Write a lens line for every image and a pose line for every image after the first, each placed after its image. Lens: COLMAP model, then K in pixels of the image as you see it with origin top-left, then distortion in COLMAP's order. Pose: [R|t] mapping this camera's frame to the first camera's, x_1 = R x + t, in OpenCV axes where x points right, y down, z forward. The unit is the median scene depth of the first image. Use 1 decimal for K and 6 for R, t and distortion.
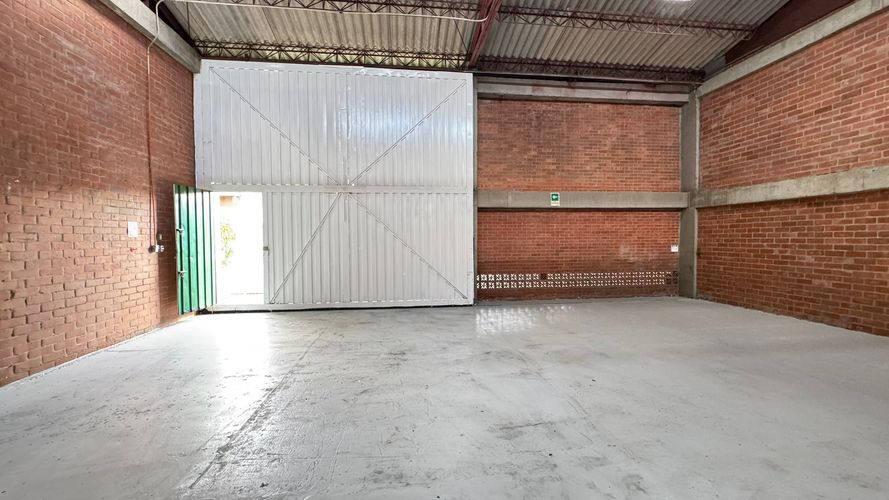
lens RADIAL K [[353.4, 0, 444.5], [0, 353.4, 250.0], [0, 0, 1]] dist [-0.002023, -0.000361]
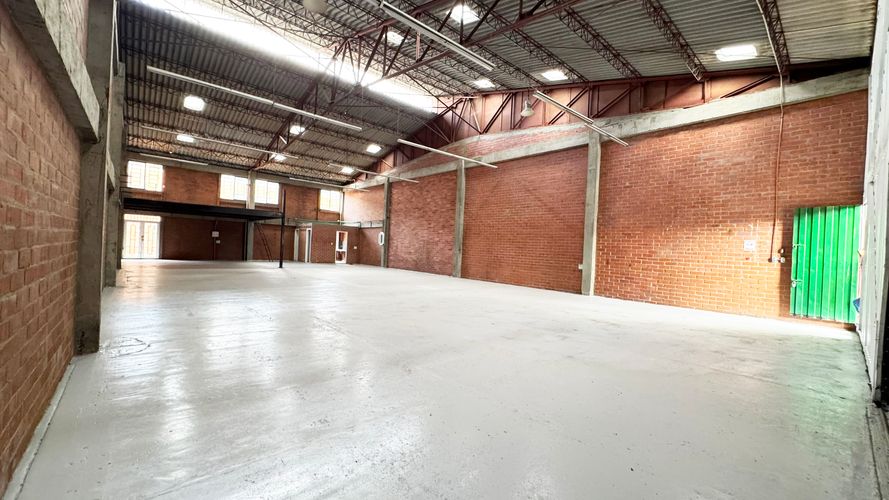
lens RADIAL K [[353.4, 0, 444.5], [0, 353.4, 250.0], [0, 0, 1]] dist [-0.002023, -0.000361]
pose [[-0.820749, -0.030879, -0.570454, 0.833815], [-0.059962, 0.997679, 0.032265, -0.006818], [0.568133, 0.060687, -0.820696, 1.173847]]
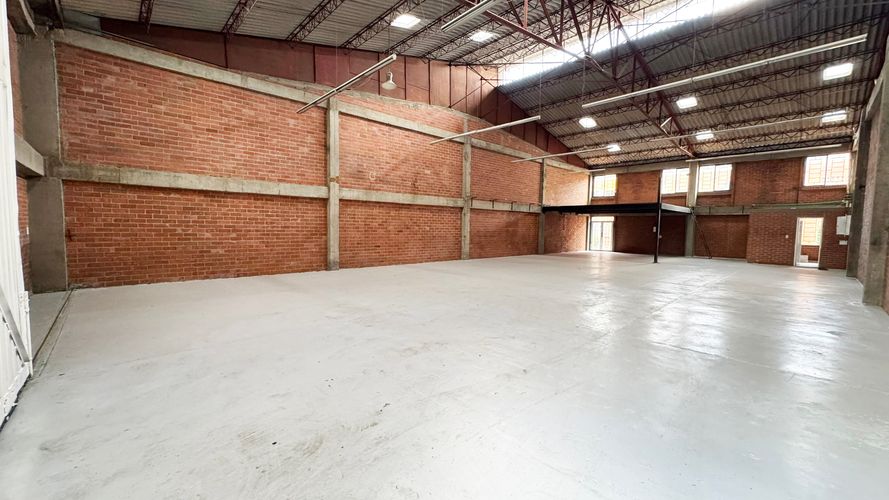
lens RADIAL K [[353.4, 0, 444.5], [0, 353.4, 250.0], [0, 0, 1]] dist [-0.002023, -0.000361]
pose [[-0.593444, -0.056654, 0.802879, -0.575586], [0.011551, 0.996818, 0.078876, -0.013513], [-0.804793, 0.056082, -0.590901, 0.957063]]
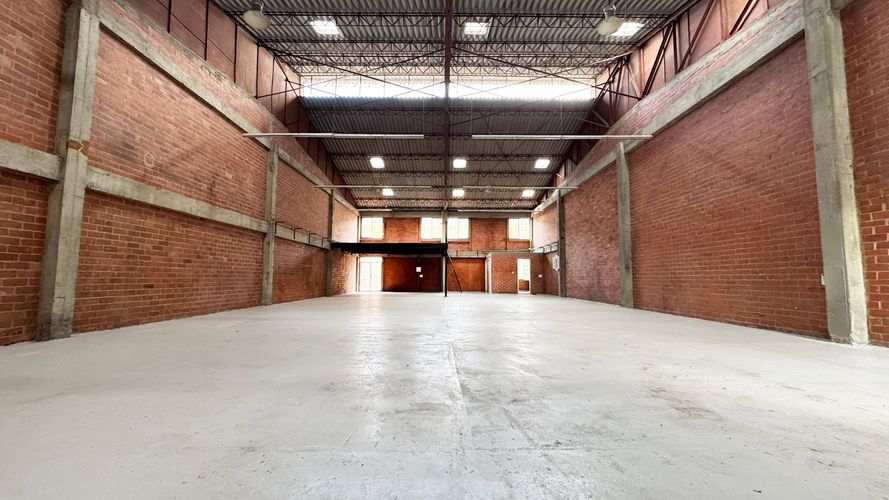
lens RADIAL K [[353.4, 0, 444.5], [0, 353.4, 250.0], [0, 0, 1]] dist [-0.002023, -0.000361]
pose [[-0.993020, 0.010051, 0.117519, 0.110117], [0.004069, 0.998689, -0.051034, 0.055803], [-0.117877, -0.050200, -0.991758, 1.048218]]
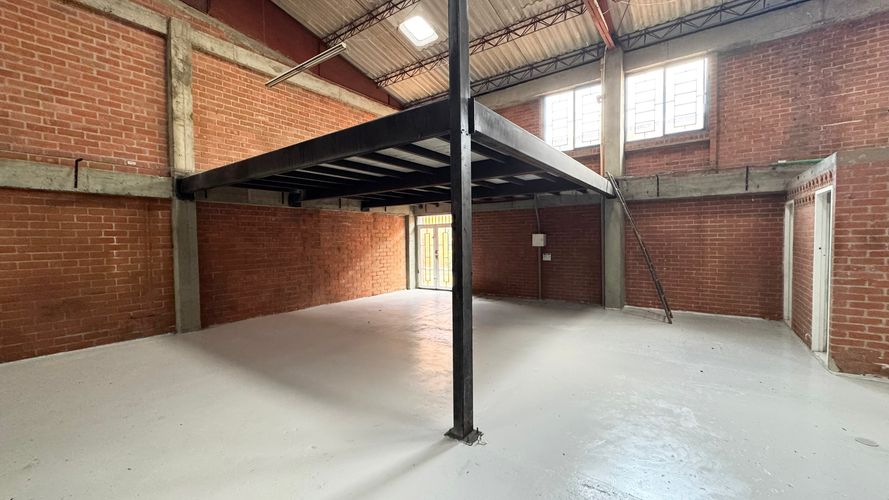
lens RADIAL K [[353.4, 0, 444.5], [0, 353.4, 250.0], [0, 0, 1]] dist [-0.002023, -0.000361]
pose [[-0.729954, -0.005566, 0.683474, 0.138162], [0.037757, 0.998112, 0.048452, 0.030154], [-0.682453, 0.061174, -0.728365, -1.064723]]
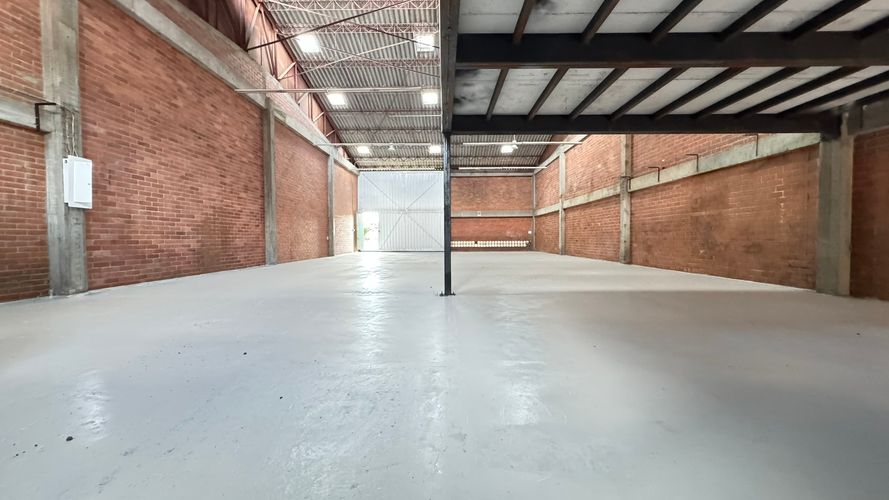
lens RADIAL K [[353.4, 0, 444.5], [0, 353.4, 250.0], [0, 0, 1]] dist [-0.002023, -0.000361]
pose [[0.992110, 0.005233, -0.125259, 0.469634], [-0.004938, 0.999984, 0.002662, 0.156169], [0.125271, -0.002022, 0.992121, -2.080067]]
